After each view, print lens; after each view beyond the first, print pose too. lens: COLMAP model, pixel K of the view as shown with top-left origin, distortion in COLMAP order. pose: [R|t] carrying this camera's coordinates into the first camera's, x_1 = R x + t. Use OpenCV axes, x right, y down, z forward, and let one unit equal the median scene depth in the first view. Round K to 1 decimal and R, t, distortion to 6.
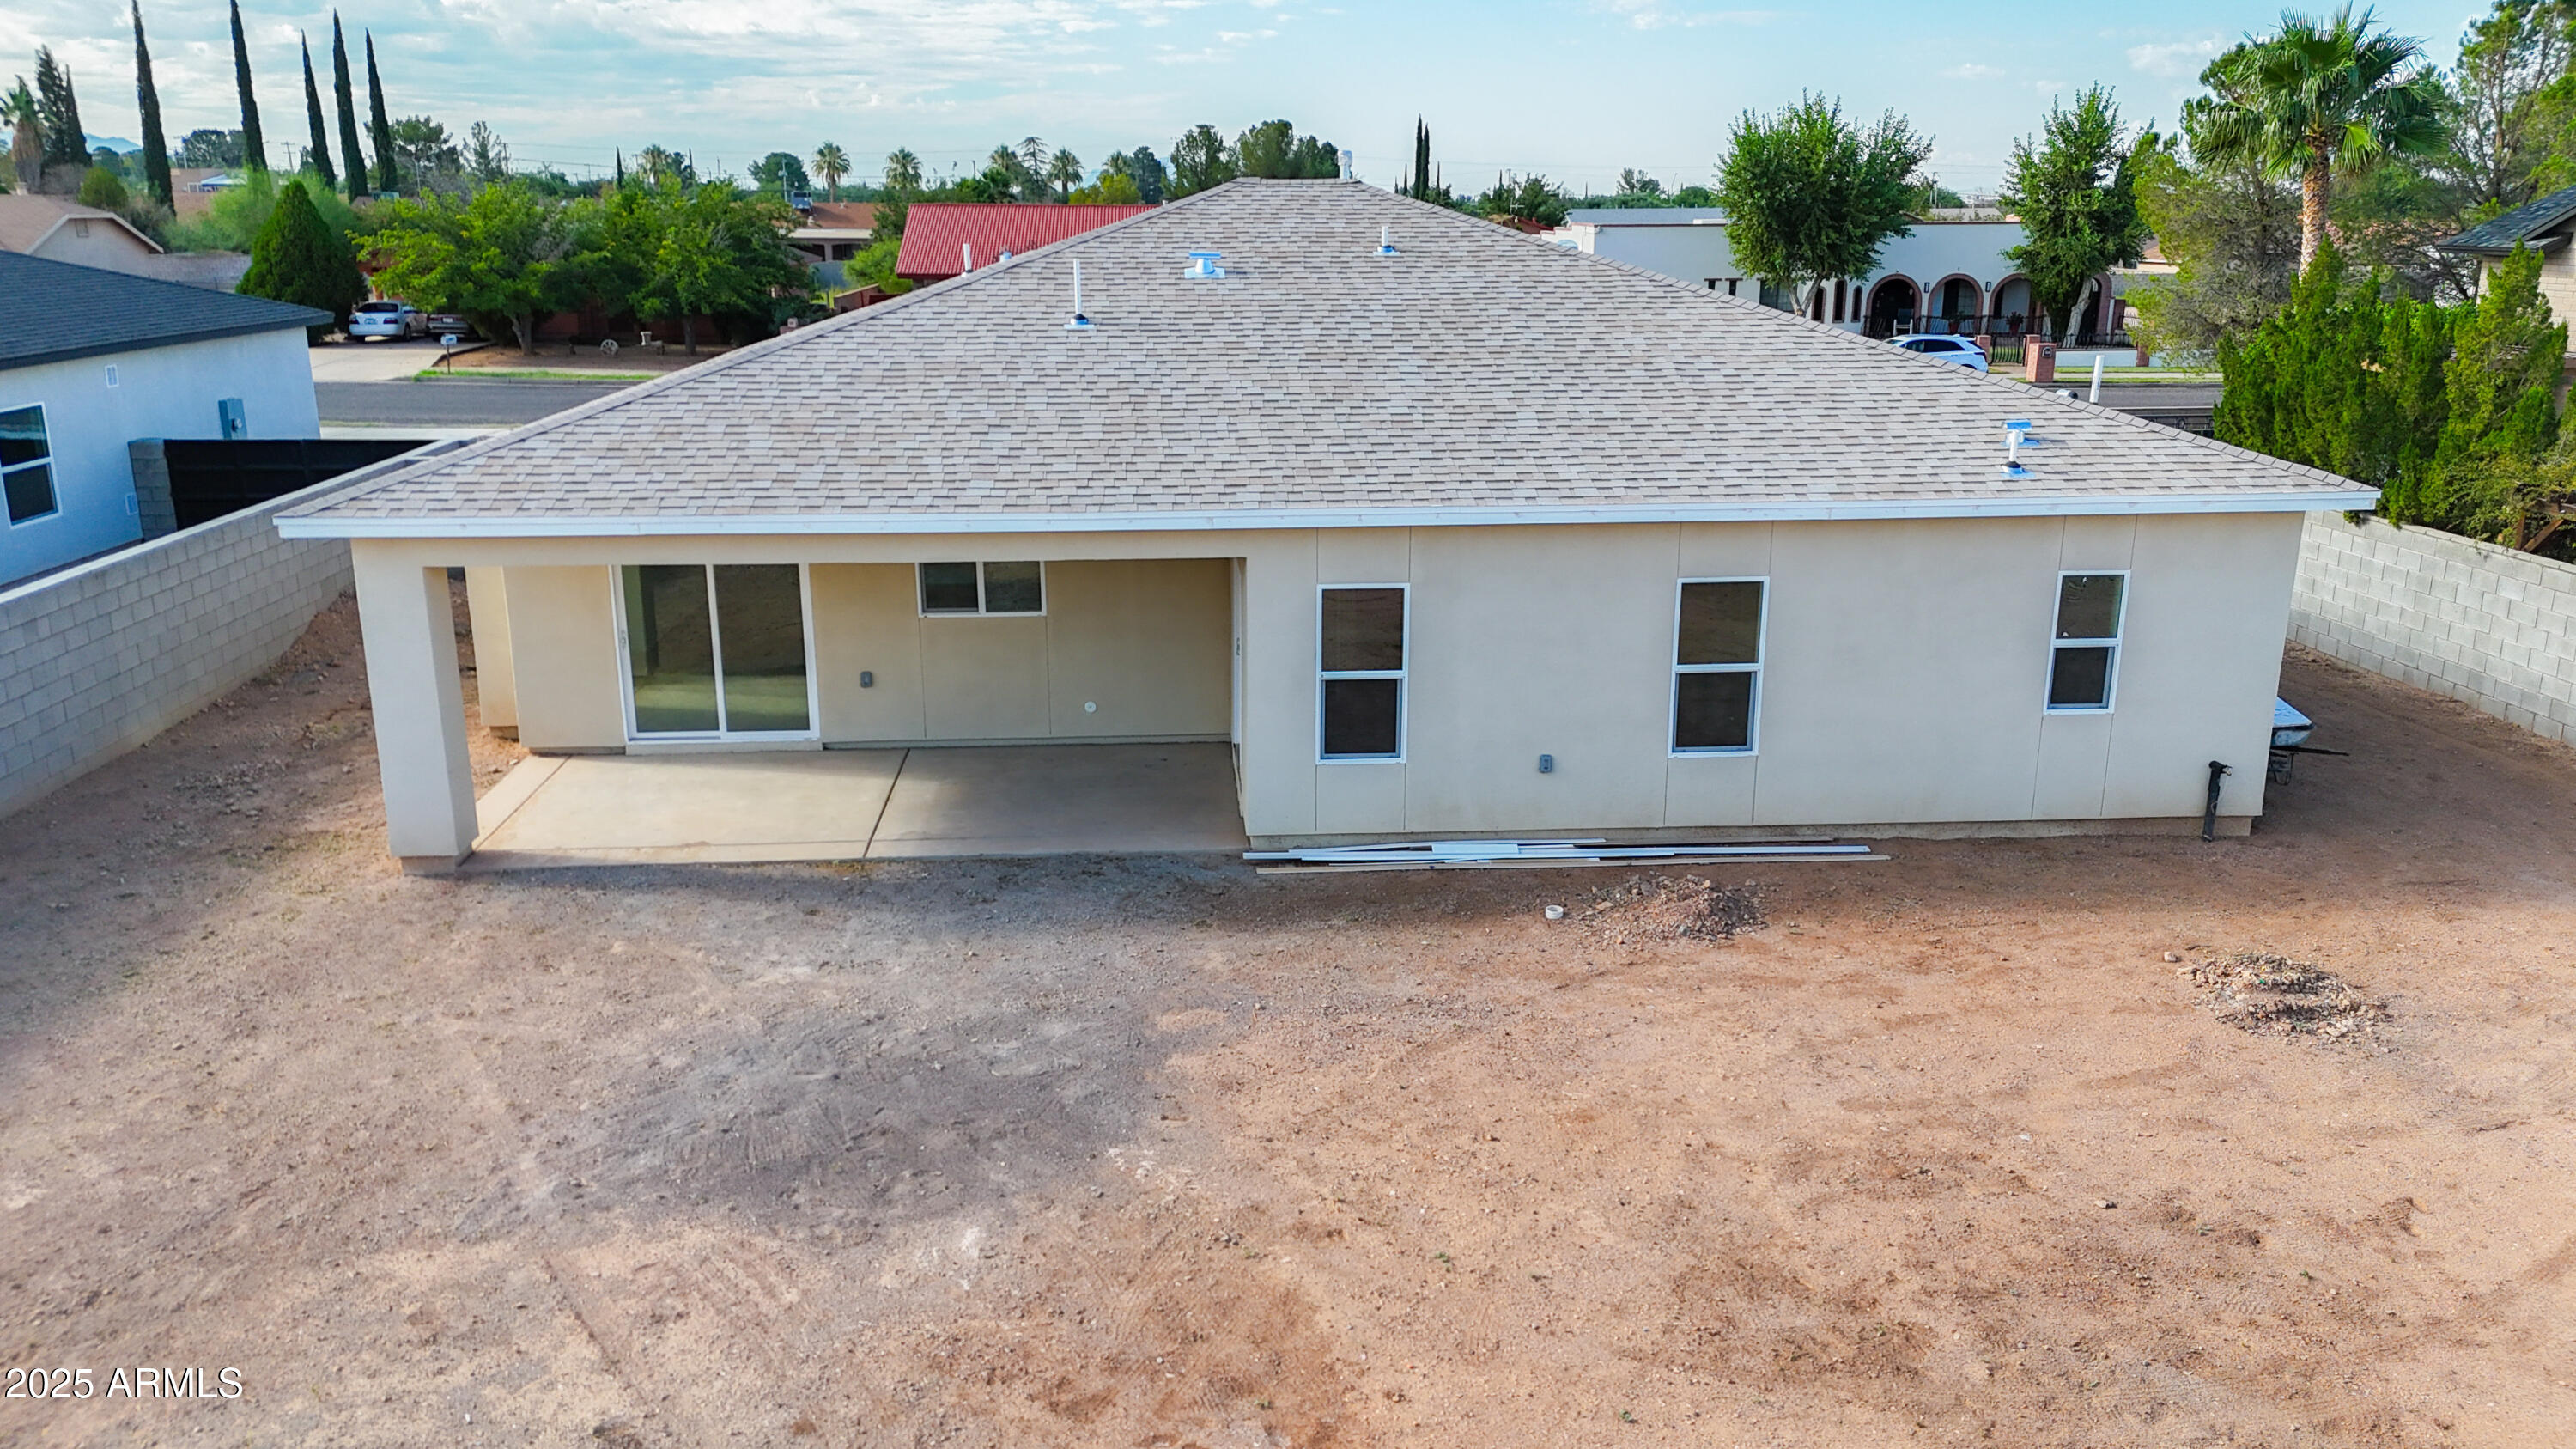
lens RADIAL K [[1886.7, 0, 1285.9], [0, 1886.7, 718.3], [0, 0, 1]] dist [0.084565, -0.091702]
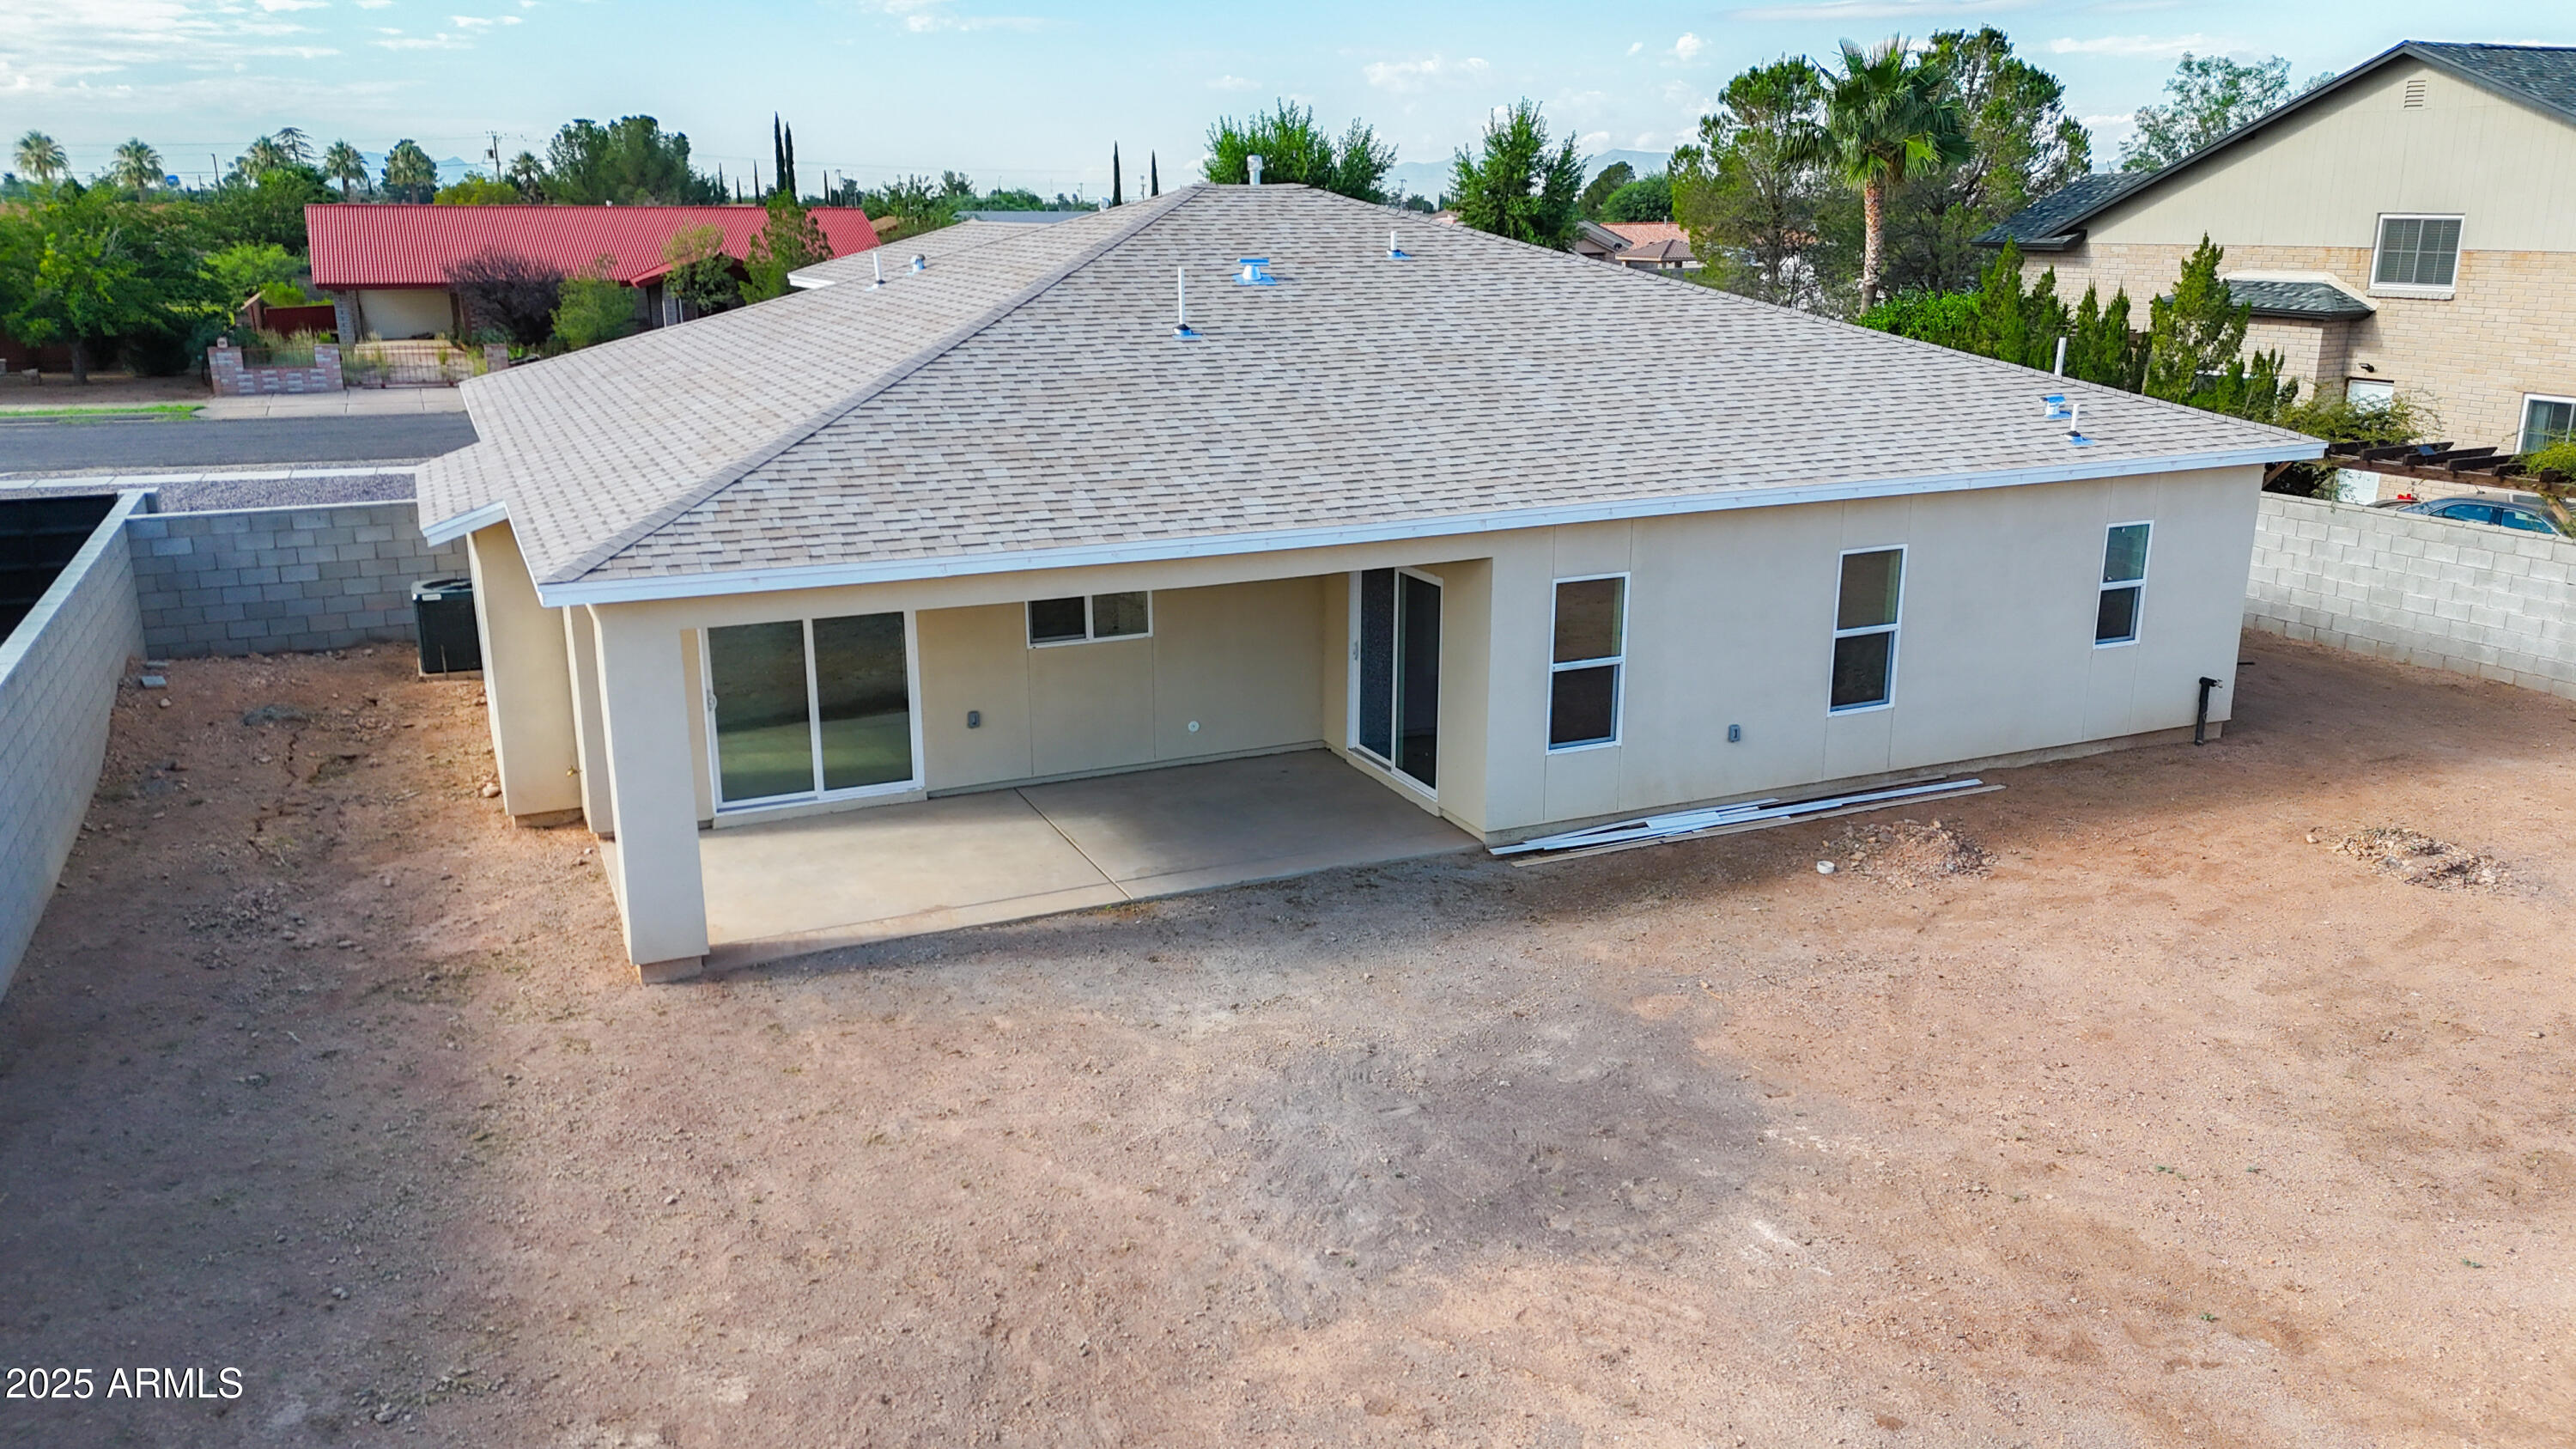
lens RADIAL K [[1886.7, 0, 1285.9], [0, 1886.7, 718.3], [0, 0, 1]] dist [0.084565, -0.091702]
pose [[0.937463, -0.093715, 0.335233, -0.466547], [0.094024, 0.995452, 0.015348, -0.025009], [-0.335147, 0.017132, 0.942010, 0.079202]]
